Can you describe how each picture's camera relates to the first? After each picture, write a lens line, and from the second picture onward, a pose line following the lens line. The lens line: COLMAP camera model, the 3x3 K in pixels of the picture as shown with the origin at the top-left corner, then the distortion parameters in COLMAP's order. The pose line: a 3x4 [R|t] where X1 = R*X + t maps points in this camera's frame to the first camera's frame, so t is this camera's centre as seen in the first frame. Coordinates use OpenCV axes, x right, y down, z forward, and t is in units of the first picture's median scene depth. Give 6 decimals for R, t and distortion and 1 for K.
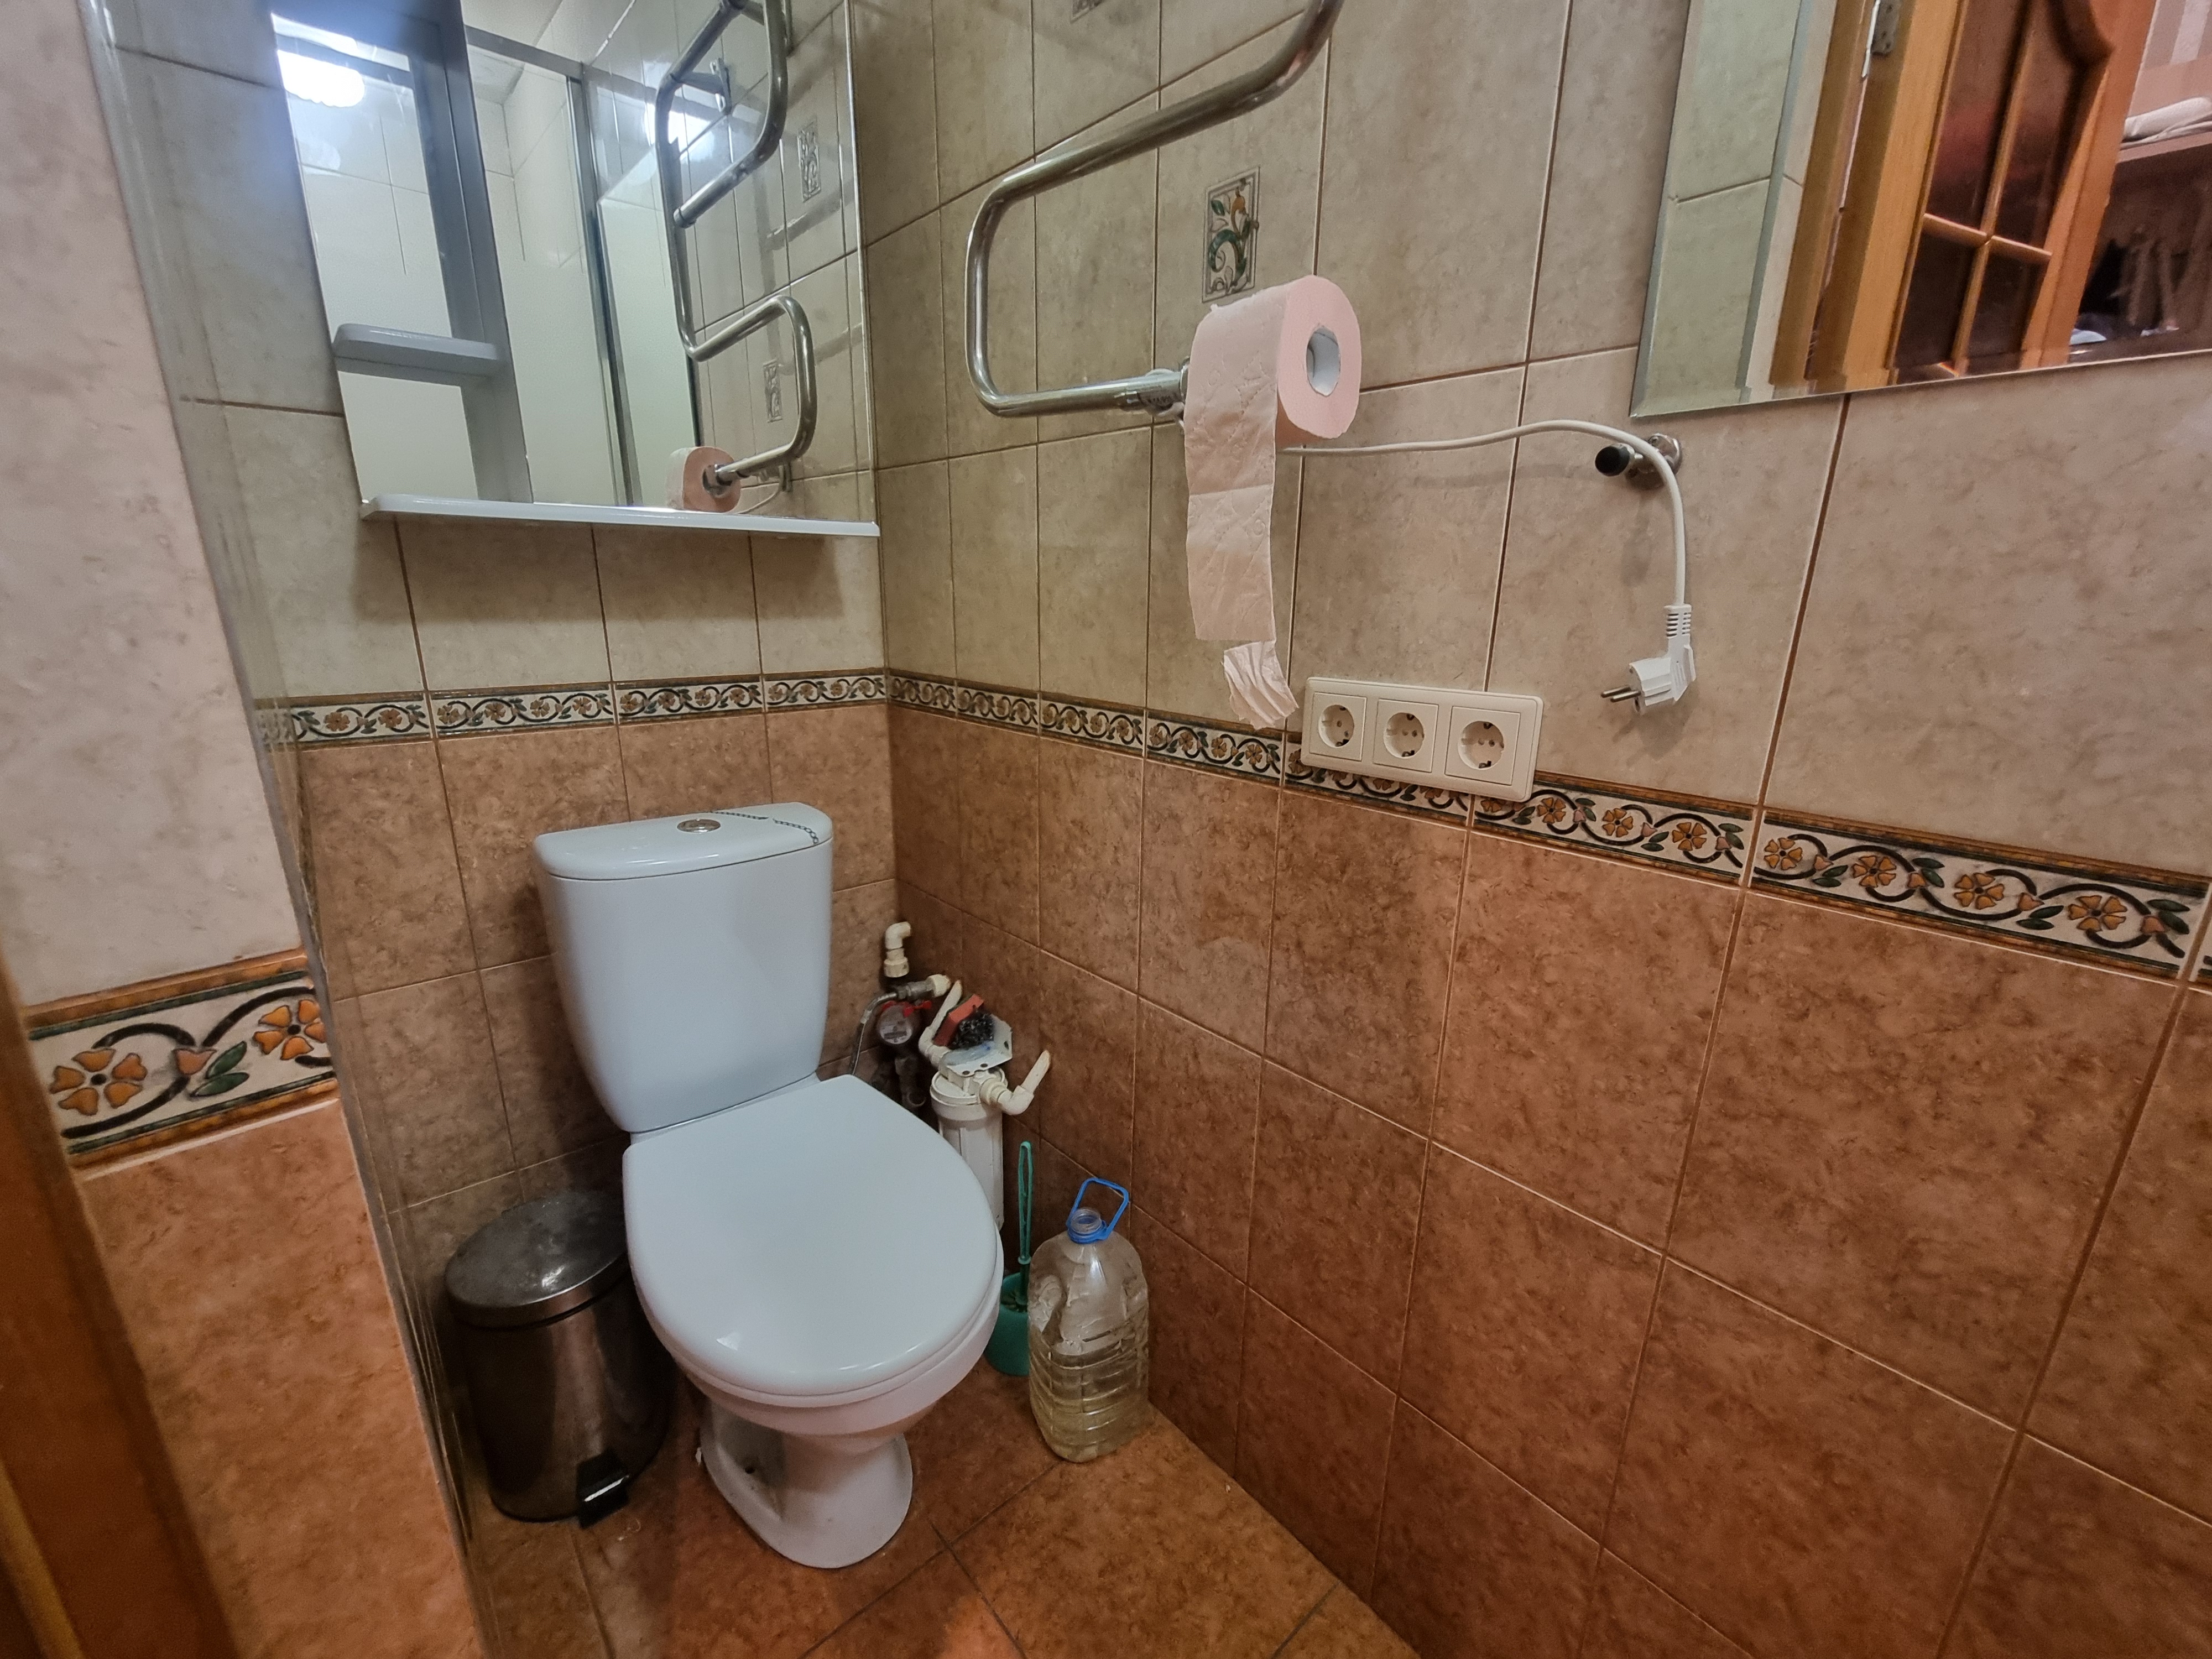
lens RADIAL K [[909.0, 0, 1113.0], [0, 909.0, 825.9], [0, 0, 1]] dist [-0.005998, 0.000491]
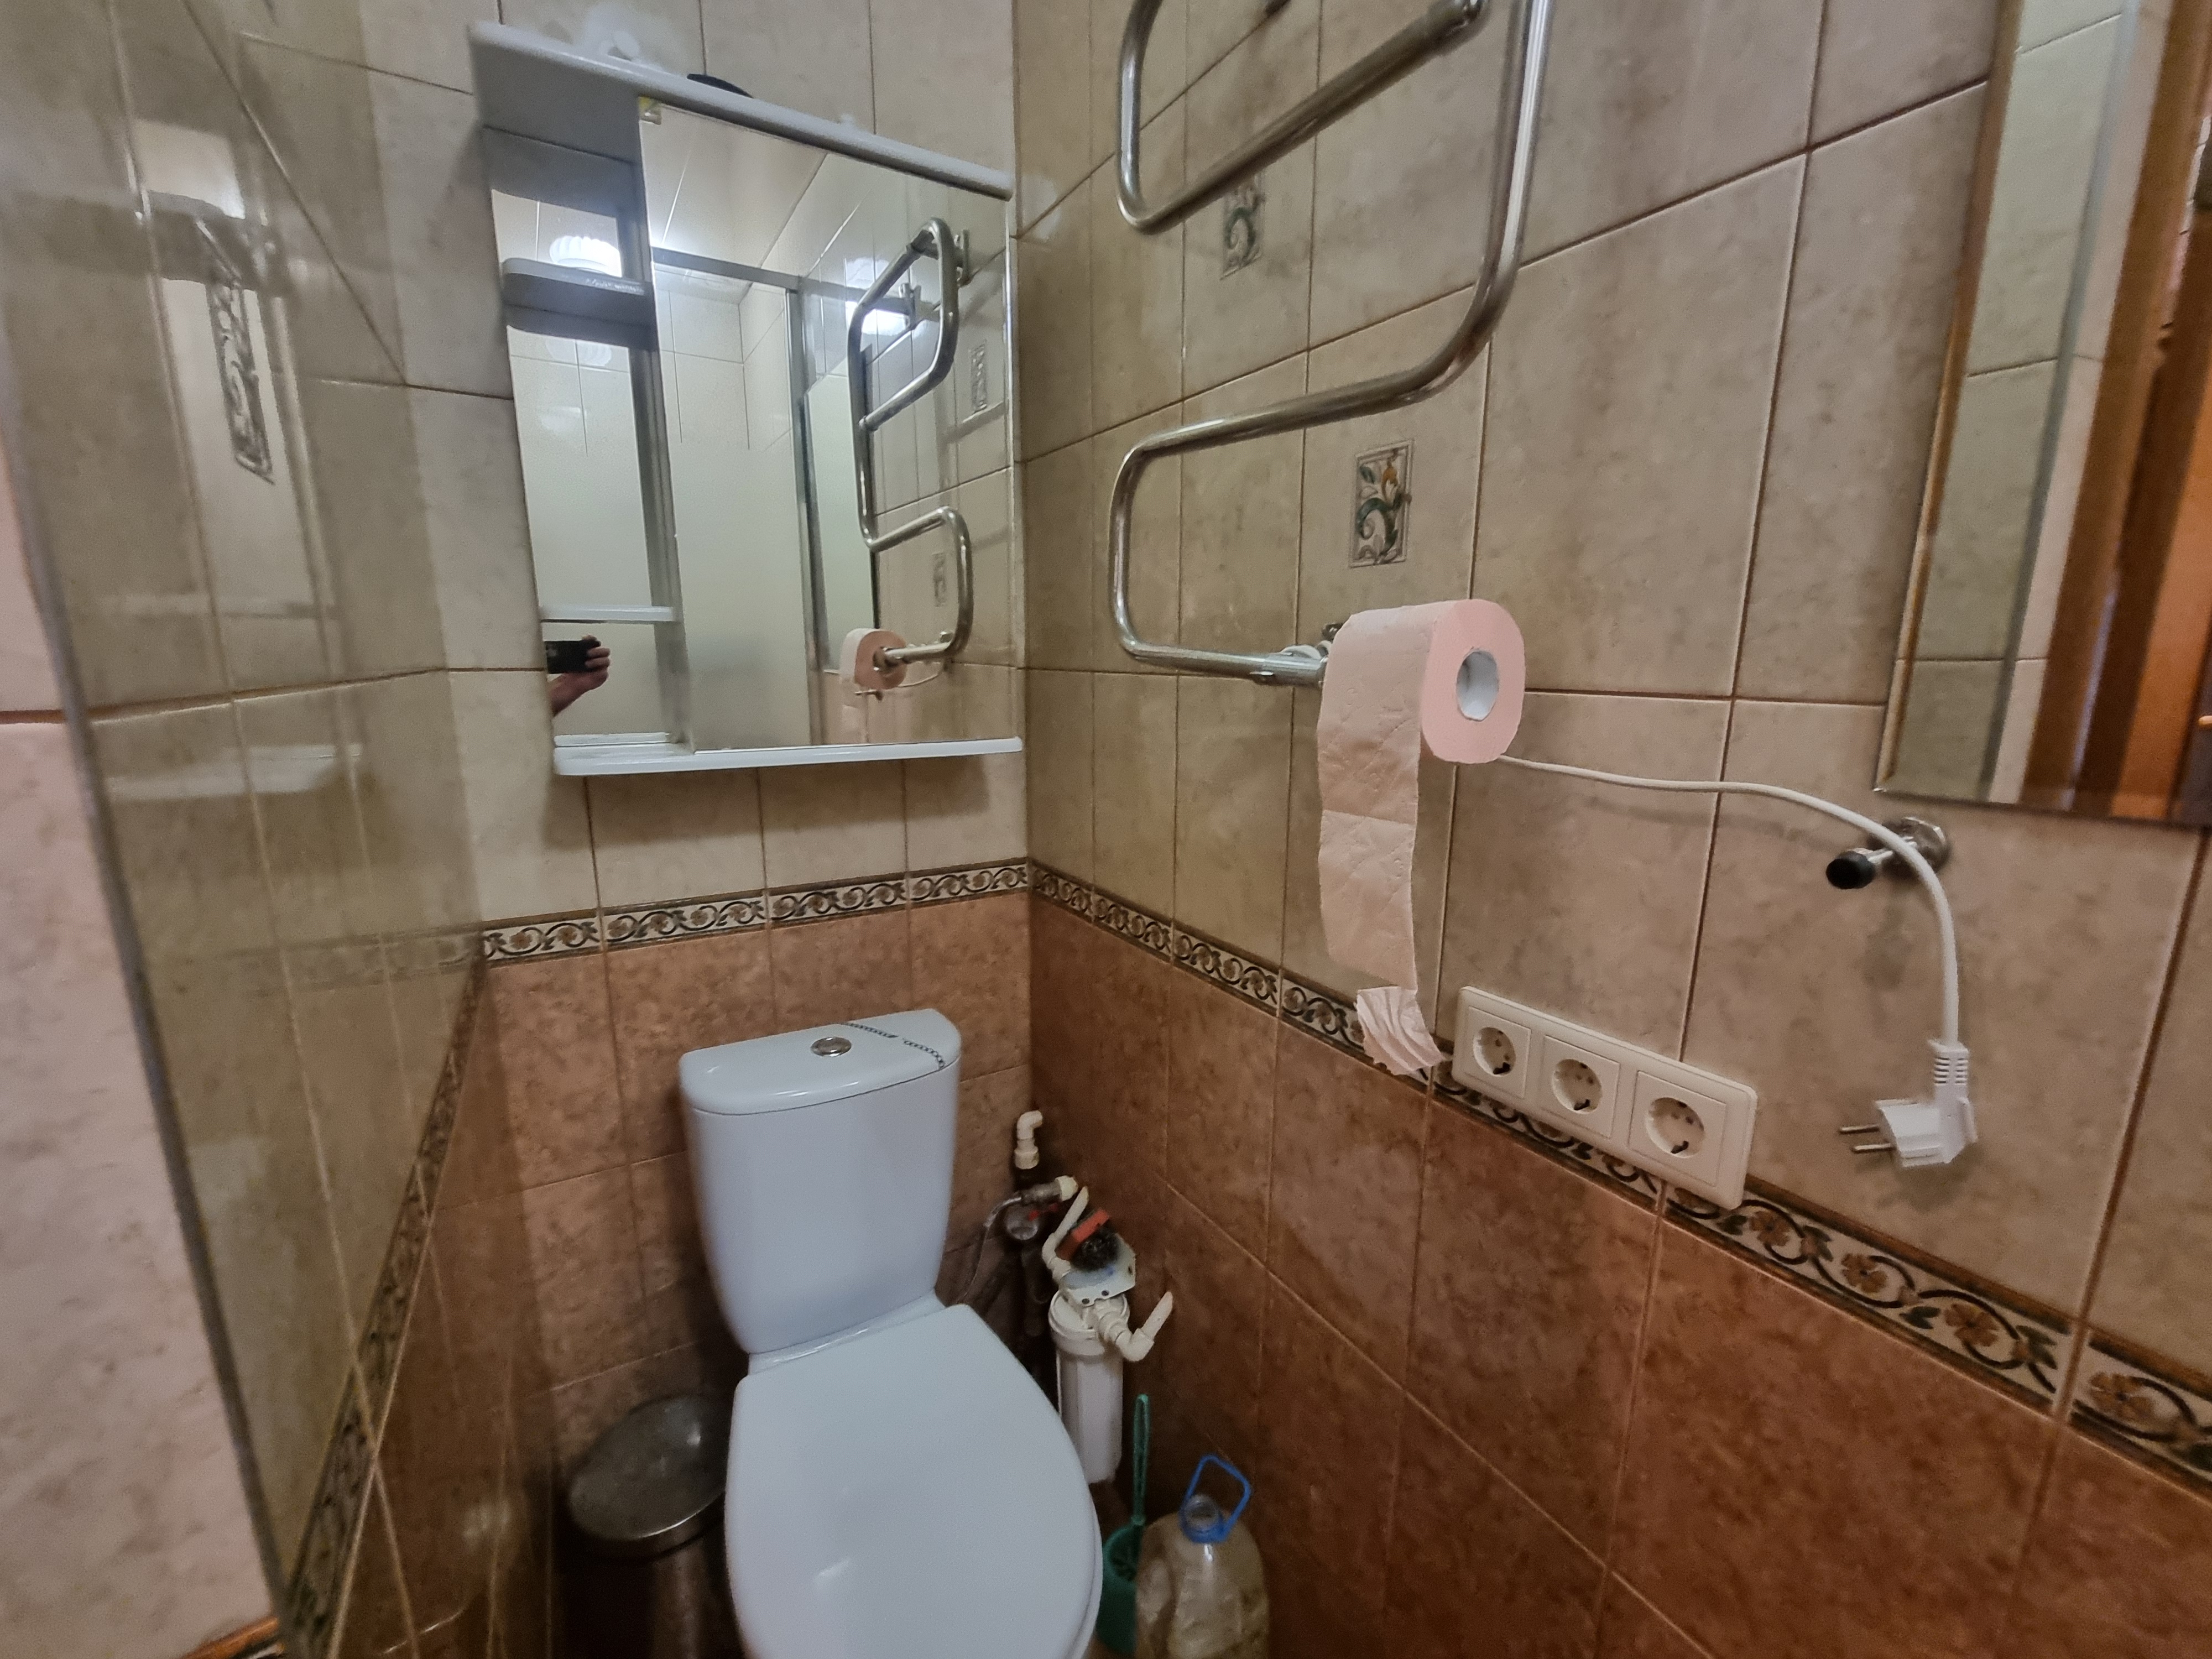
lens RADIAL K [[909.0, 0, 1108.3], [0, 909.0, 837.5], [0, 0, 1]] dist [-0.005998, 0.000491]
pose [[0.982134, 0.027878, -0.186108, 0.035074], [-0.041668, 0.996634, -0.070604, -0.211259], [0.183513, 0.077098, 0.979989, 0.060107]]
